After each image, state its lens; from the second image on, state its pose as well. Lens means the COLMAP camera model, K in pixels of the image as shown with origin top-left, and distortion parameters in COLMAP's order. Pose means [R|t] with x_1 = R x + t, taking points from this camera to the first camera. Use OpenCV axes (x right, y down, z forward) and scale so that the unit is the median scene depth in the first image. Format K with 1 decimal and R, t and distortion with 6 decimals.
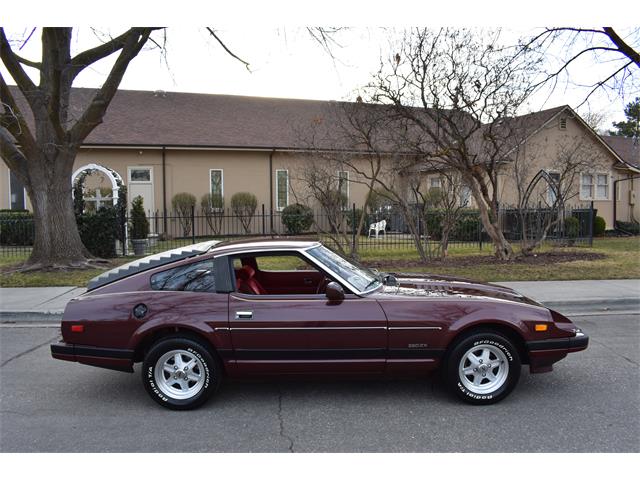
lens RADIAL K [[497.0, 0, 320.0], [0, 497.0, 240.0], [0, 0, 1]] dist [-0.093826, 0.013790]
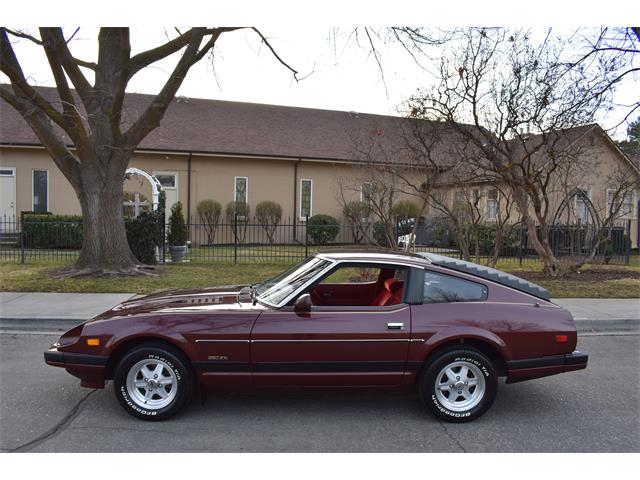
lens RADIAL K [[497.0, 0, 320.0], [0, 497.0, 240.0], [0, 0, 1]] dist [-0.093826, 0.013790]
pose [[0.999615, 0.026434, 0.008385, -0.094575], [-0.026253, 0.999434, -0.021050, 0.000063], [-0.008937, 0.020821, 0.999743, 0.010003]]
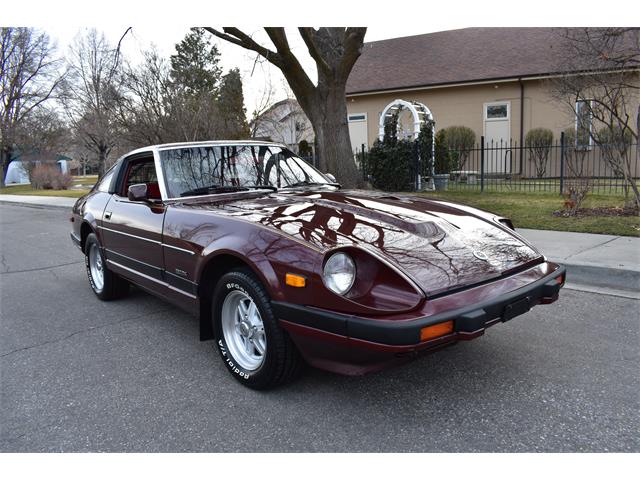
lens RADIAL K [[497.0, 0, 320.0], [0, 497.0, 240.0], [0, 0, 1]] dist [-0.093826, 0.013790]
pose [[0.652159, 0.105456, -0.750711, 0.231947], [-0.025300, 0.992753, 0.117478, 0.019782], [0.757660, -0.057621, 0.650101, 0.180481]]
